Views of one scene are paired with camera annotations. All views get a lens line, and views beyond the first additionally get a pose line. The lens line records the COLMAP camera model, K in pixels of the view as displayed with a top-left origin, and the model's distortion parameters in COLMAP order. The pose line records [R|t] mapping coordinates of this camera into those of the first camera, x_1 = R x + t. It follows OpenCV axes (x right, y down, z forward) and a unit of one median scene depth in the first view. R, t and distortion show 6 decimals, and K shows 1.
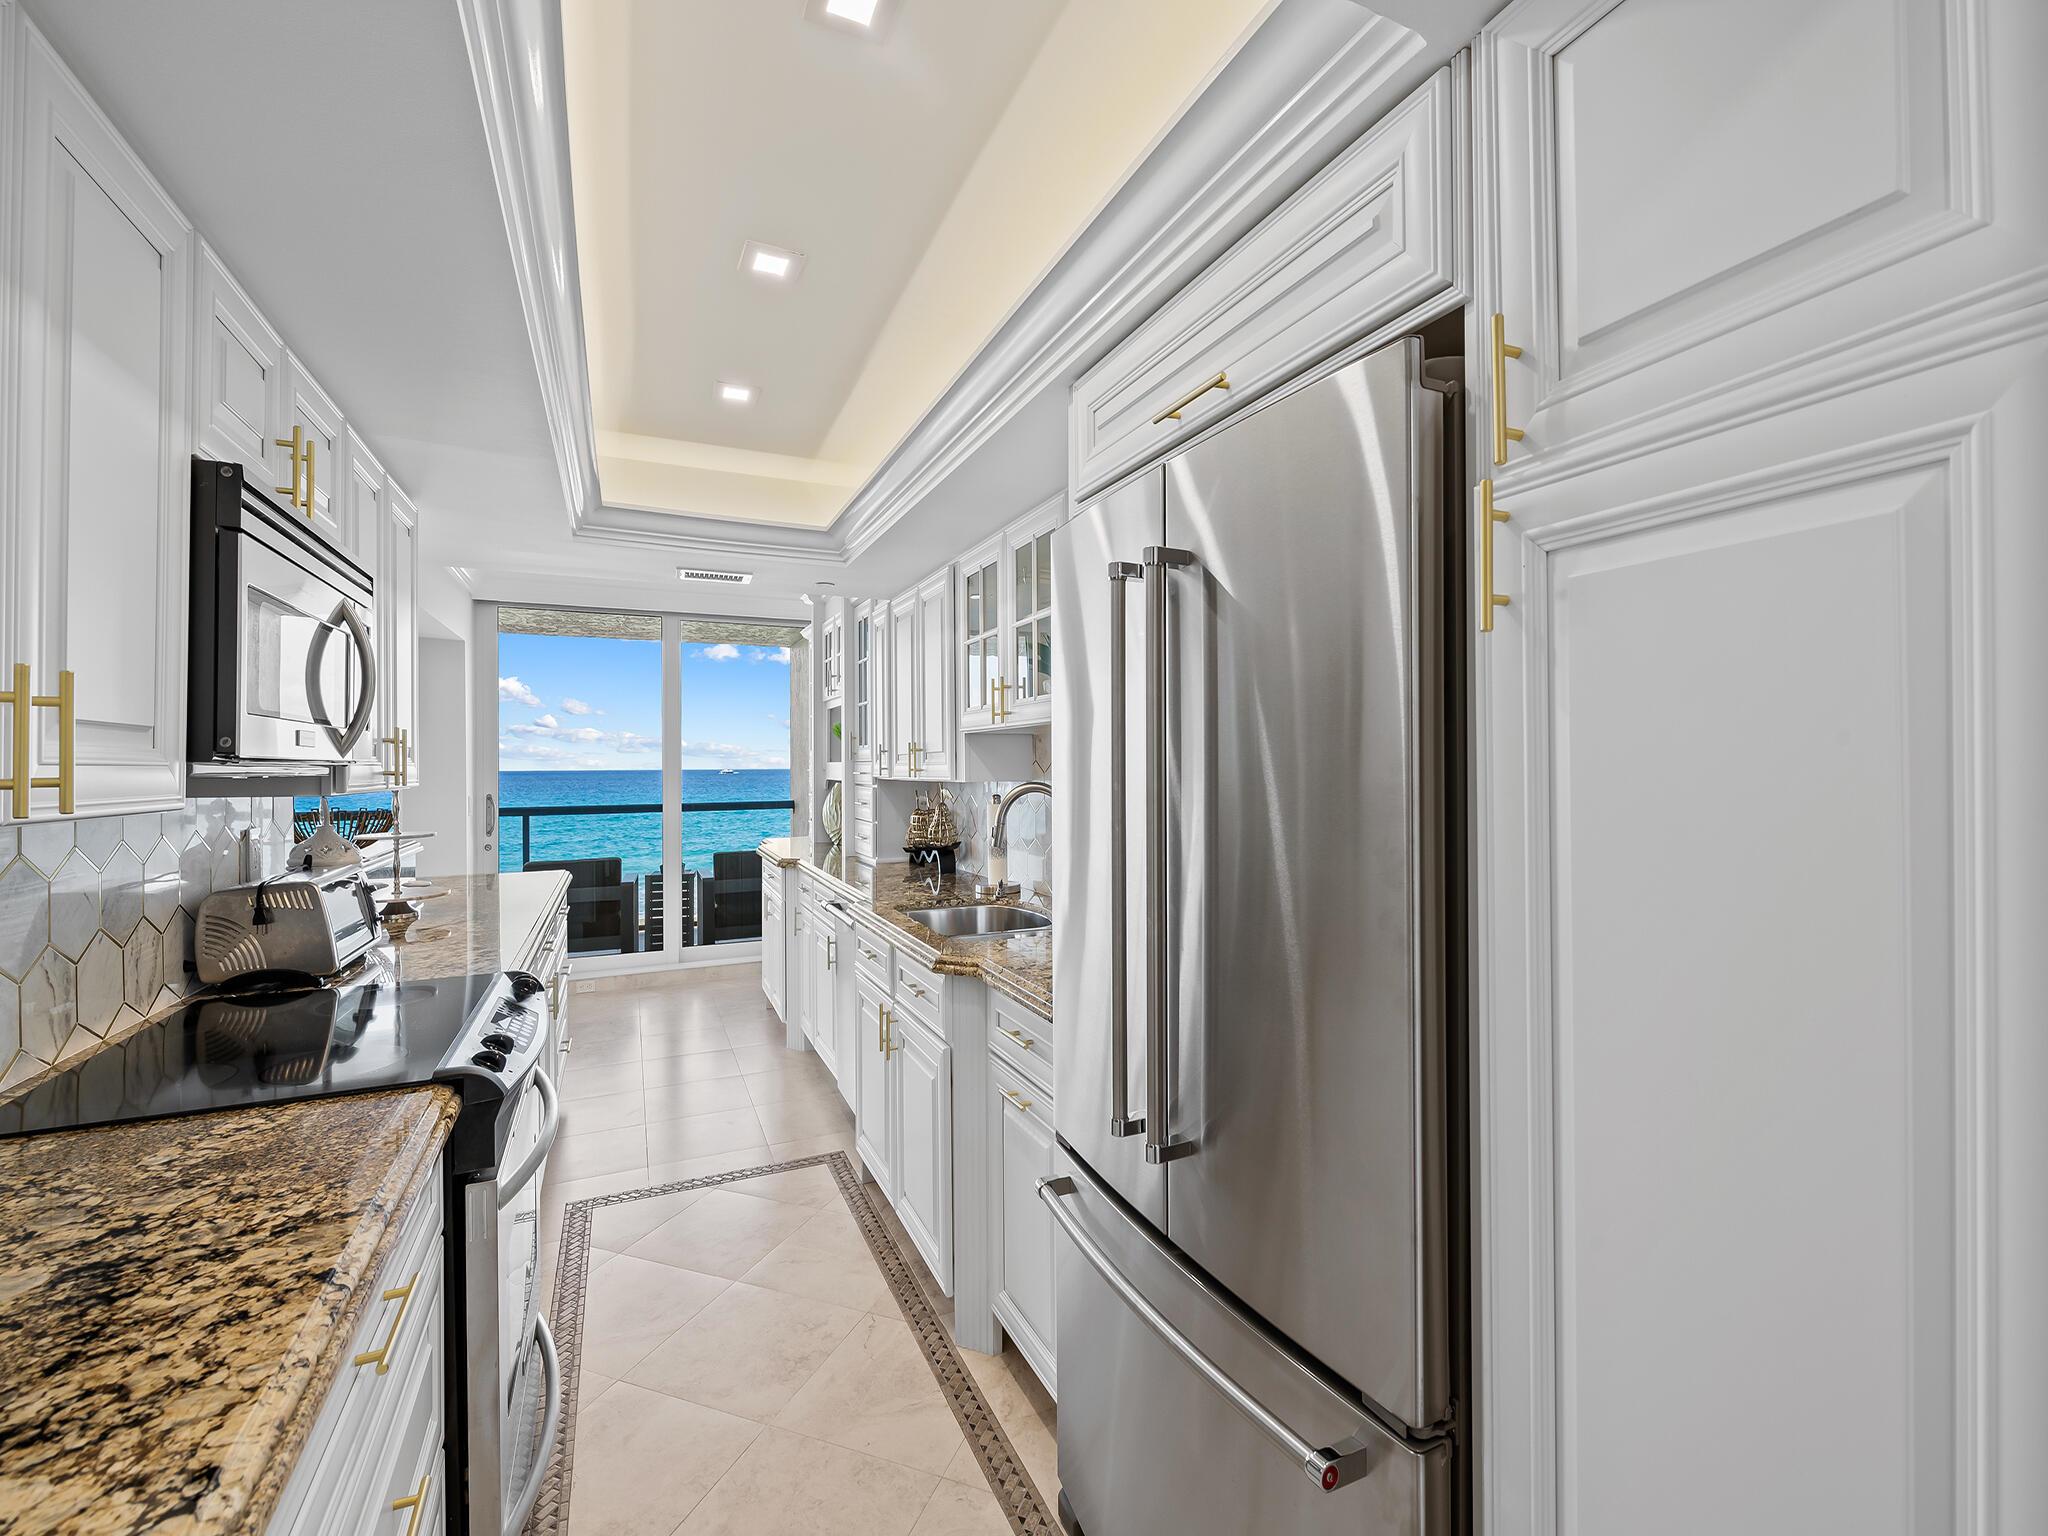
lens RADIAL K [[874.7, 0, 1024.0], [0, 874.7, 768.0], [0, 0, 1]] dist [-0.007104, -0.000588]
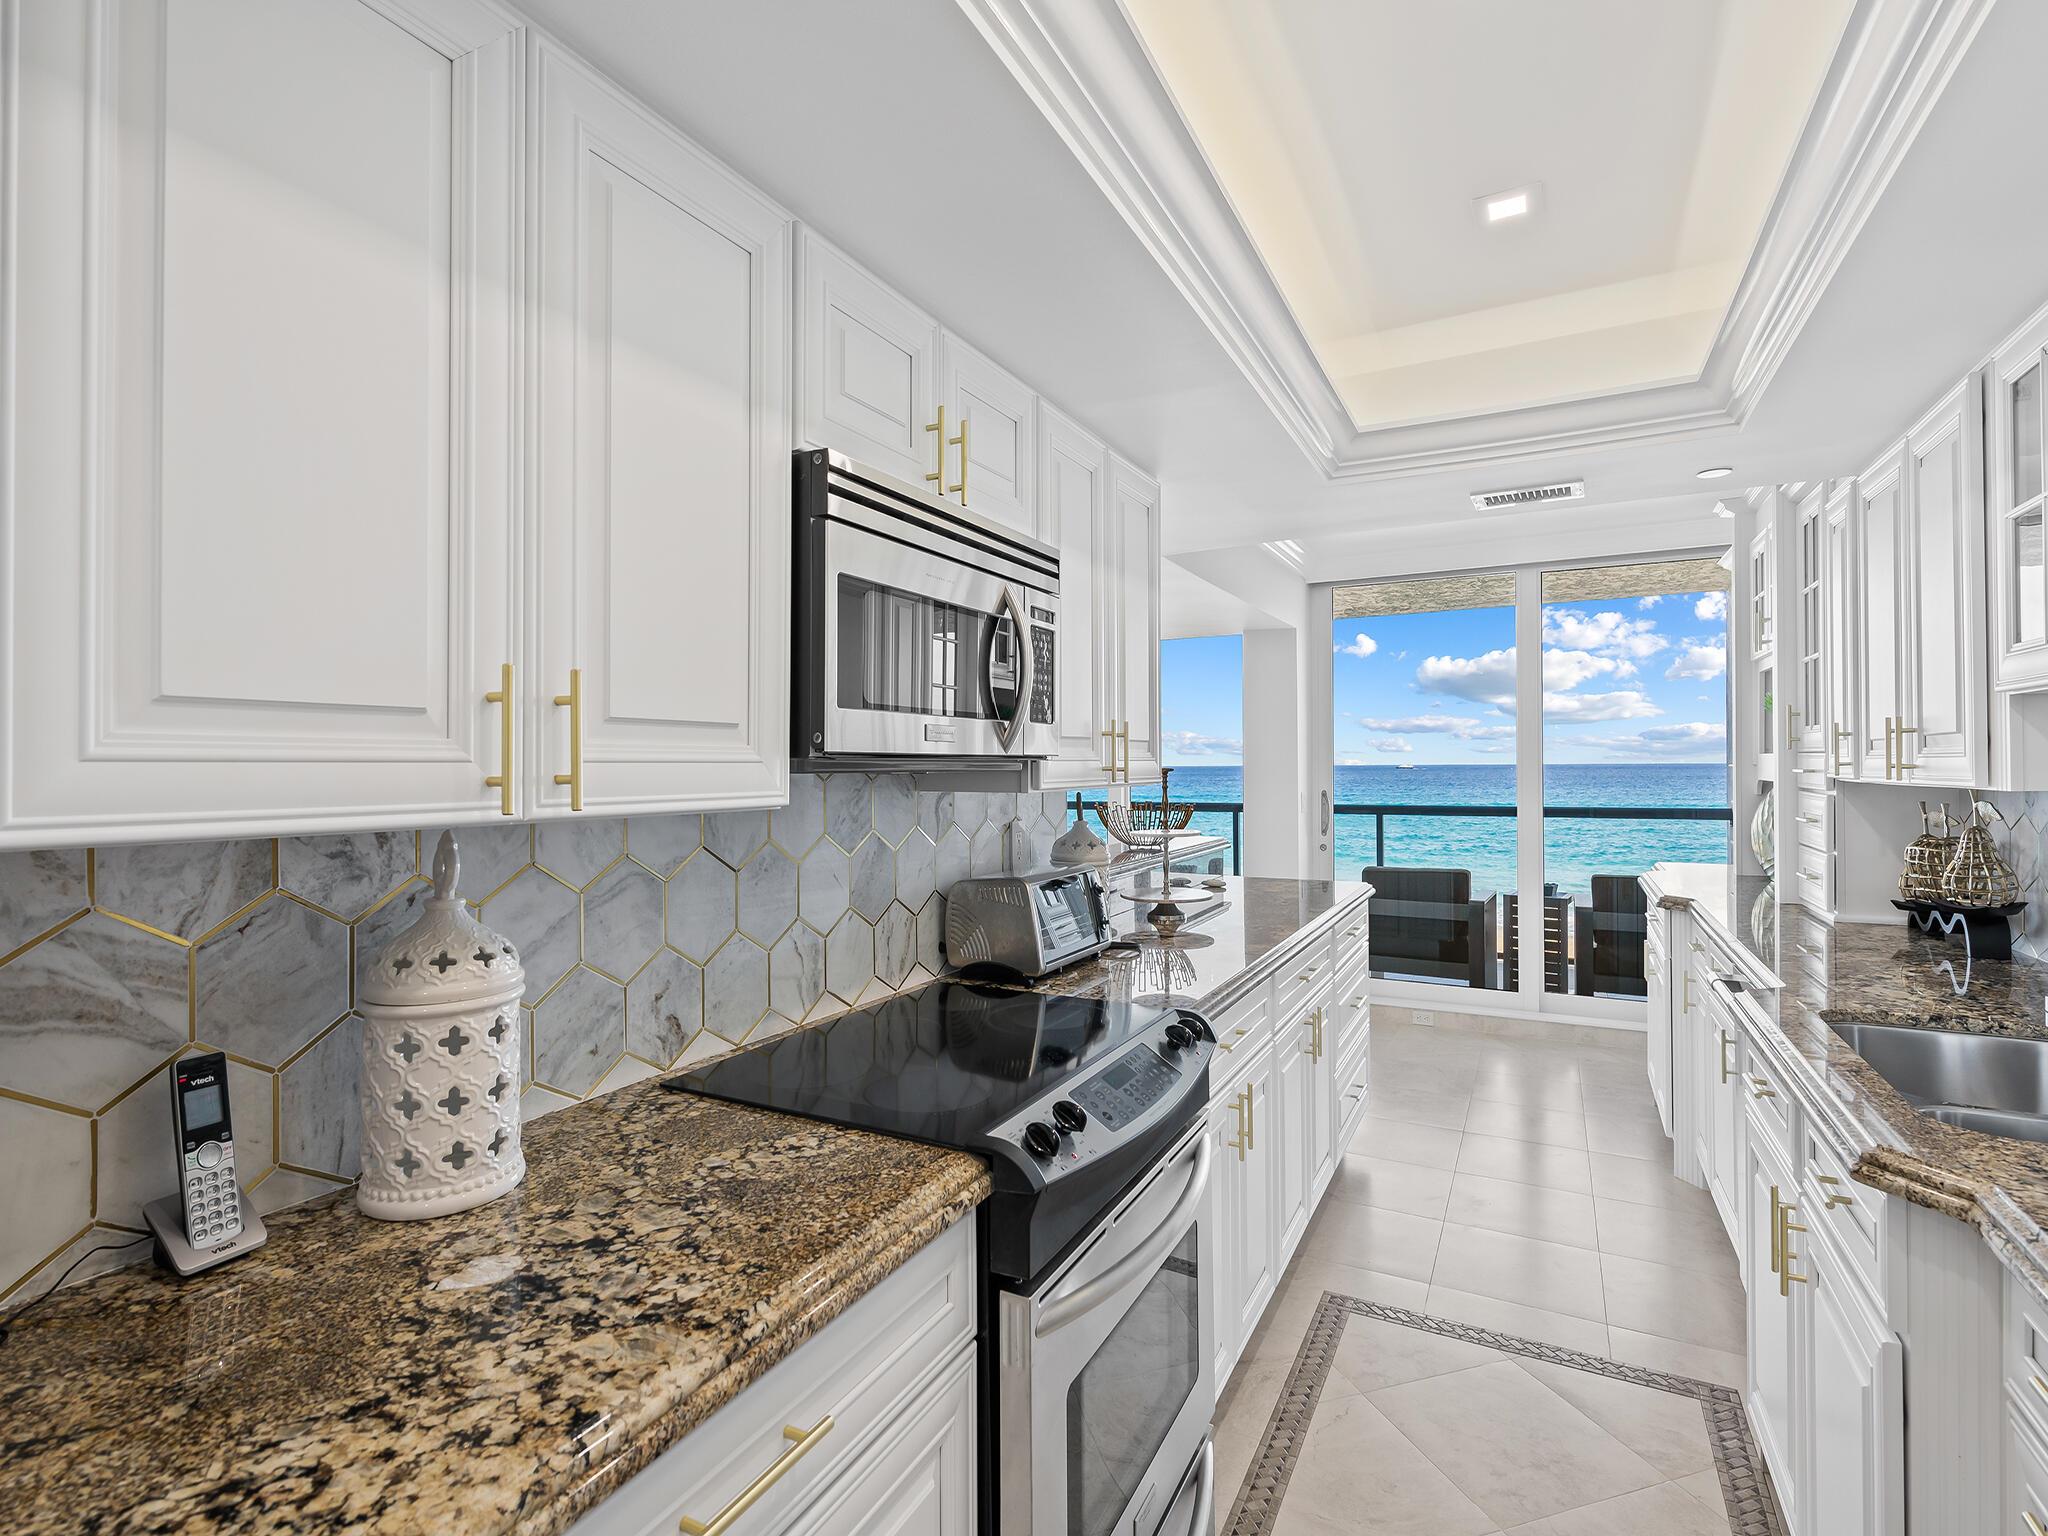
lens RADIAL K [[977.7, 0, 1018.4], [0, 977.7, 761.5], [0, 0, 1]] dist [0.007746, -0.006498]
pose [[0.608423, -0.000529, -0.793613, 0.047579], [0.000440, 1.000000, -0.000329, -0.001632], [0.793613, -0.000149, 0.608423, 0.288053]]
